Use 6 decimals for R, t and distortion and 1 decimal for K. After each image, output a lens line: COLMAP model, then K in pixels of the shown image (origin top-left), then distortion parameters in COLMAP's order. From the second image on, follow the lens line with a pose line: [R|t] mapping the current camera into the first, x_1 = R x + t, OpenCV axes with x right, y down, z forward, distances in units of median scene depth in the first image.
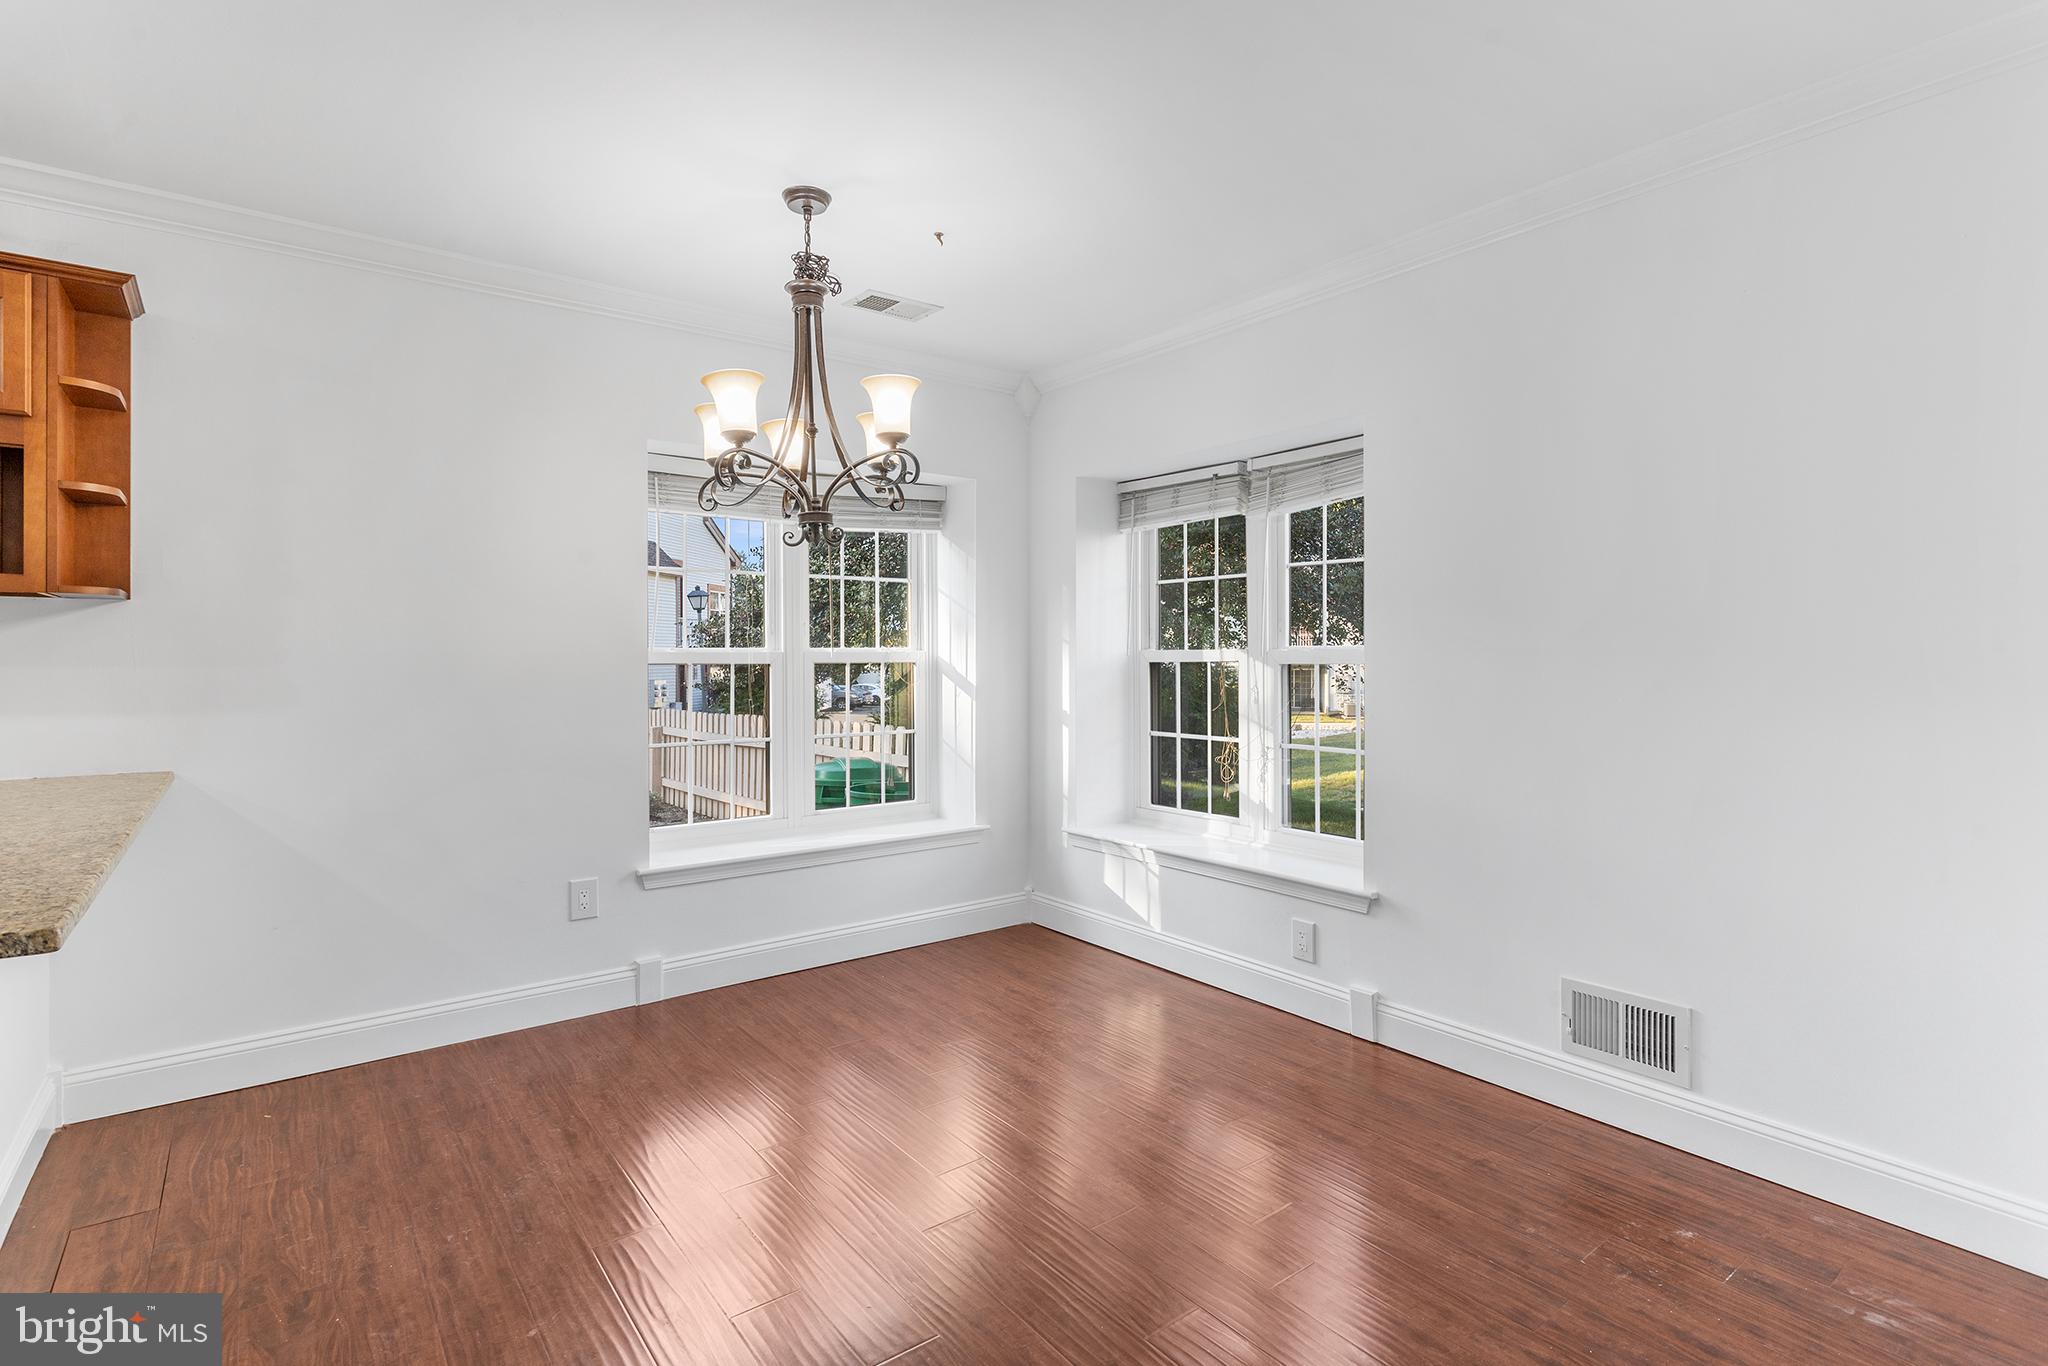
lens RADIAL K [[991.2, 0, 1025.6], [0, 991.2, 657.3], [0, 0, 1]] dist [-0.002108, 0.004602]
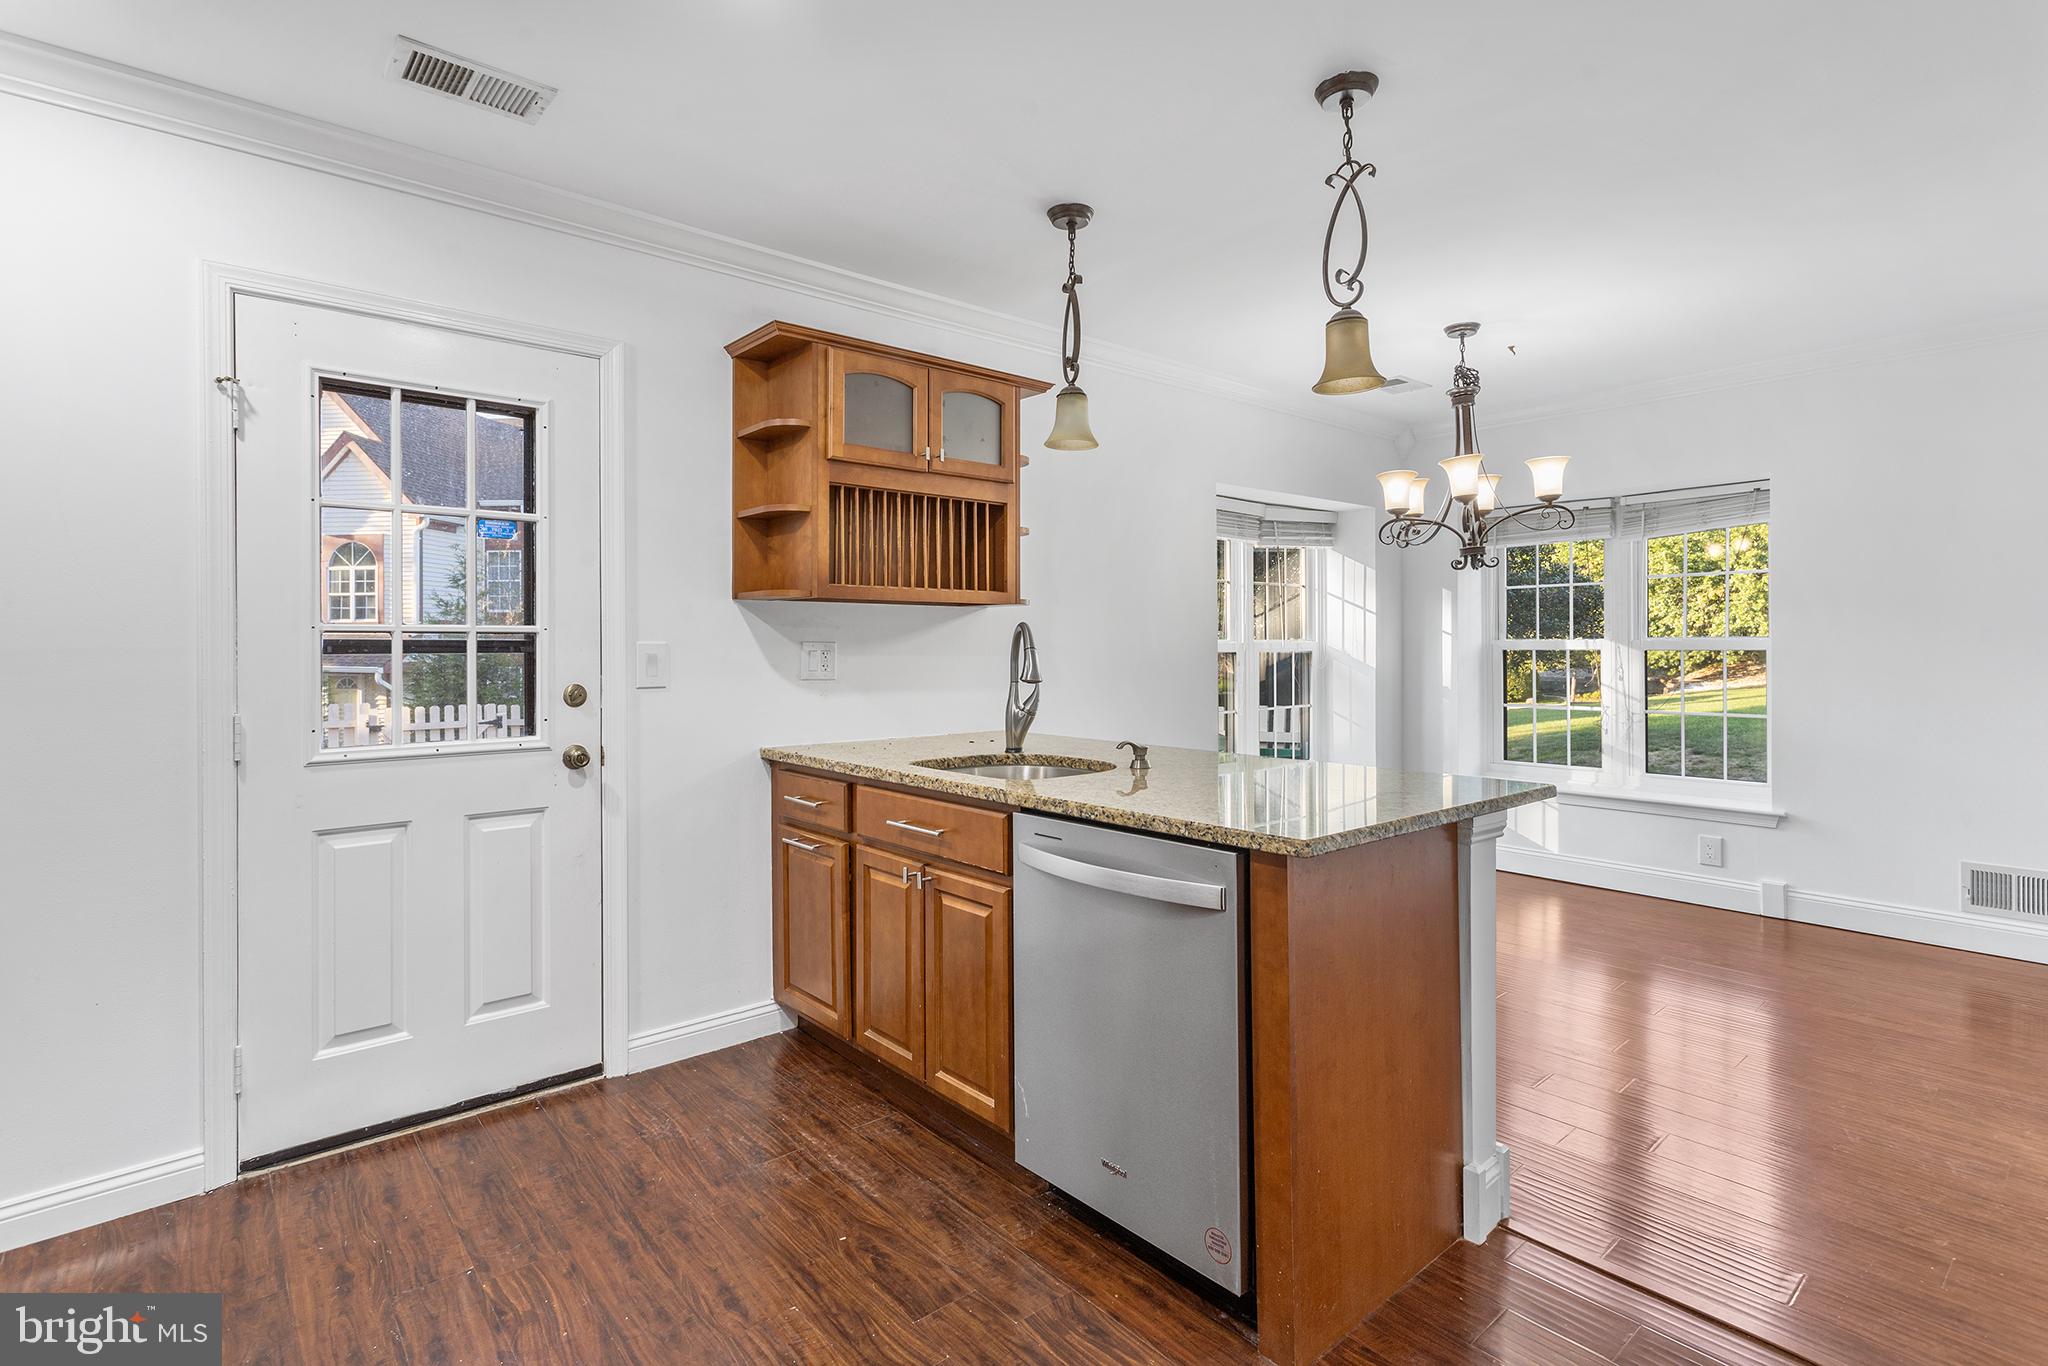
lens RADIAL K [[991.2, 0, 1013.7], [0, 991.2, 644.5], [0, 0, 1]] dist [-0.002108, 0.004602]
pose [[0.998410, -0.003321, 0.056267, -0.818928], [0.003465, 0.999991, -0.002460, -0.001978], [-0.056258, 0.002651, 0.998413, -0.345460]]
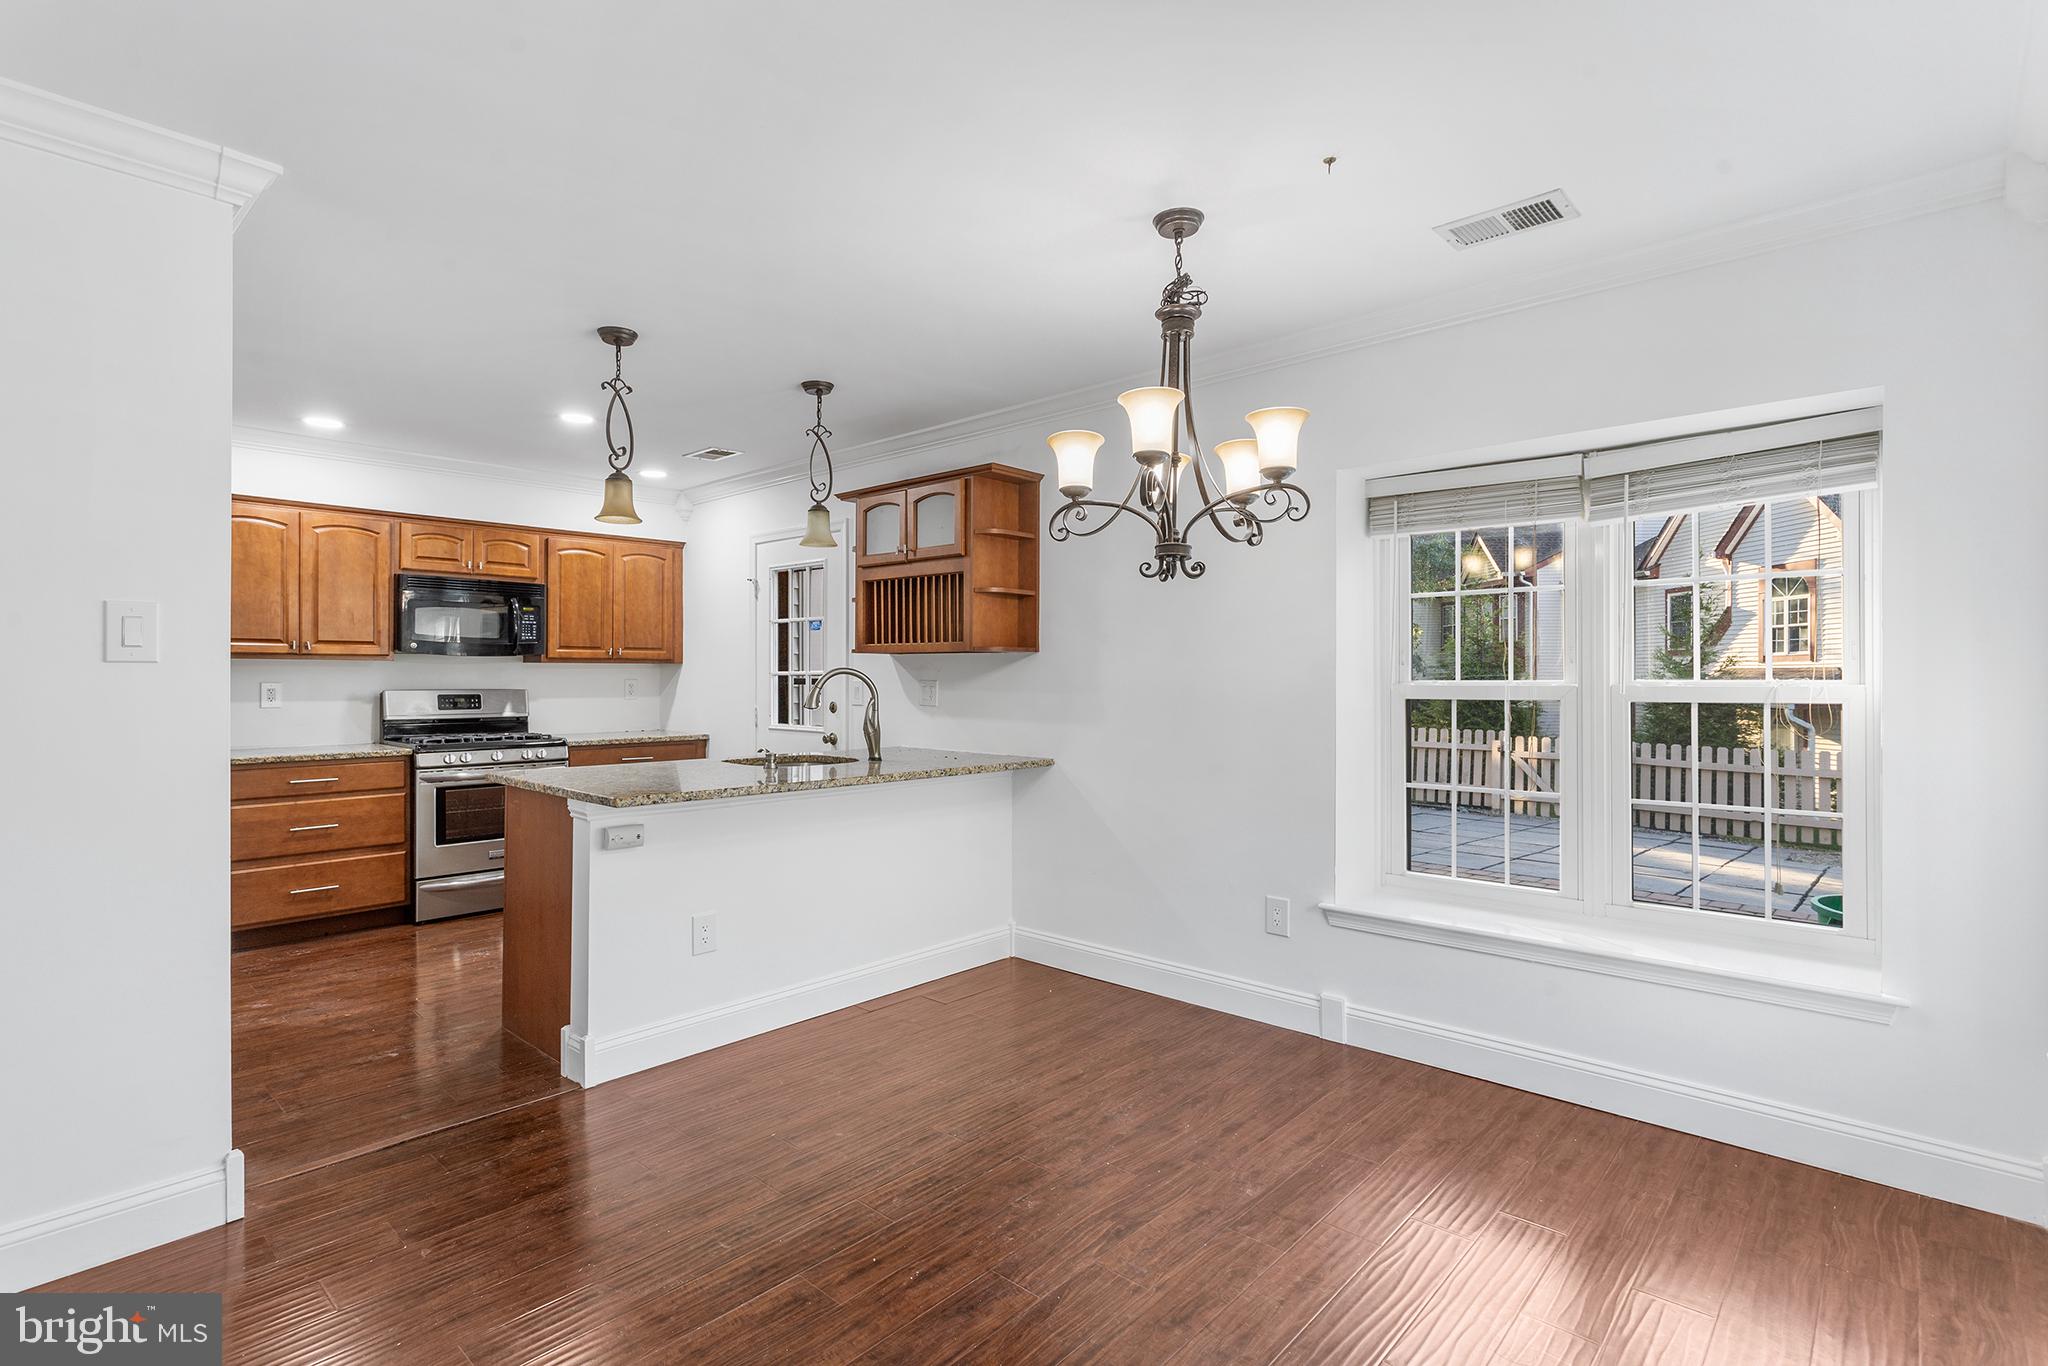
lens RADIAL K [[991.2, 0, 1008.4], [0, 991.2, 678.9], [0, 0, 1]] dist [-0.002108, 0.004602]
pose [[0.166122, 0.002422, -0.986102, 0.614497], [-0.005400, 0.999984, 0.001546, -0.013742], [0.986090, 0.005068, 0.166133, 0.586600]]
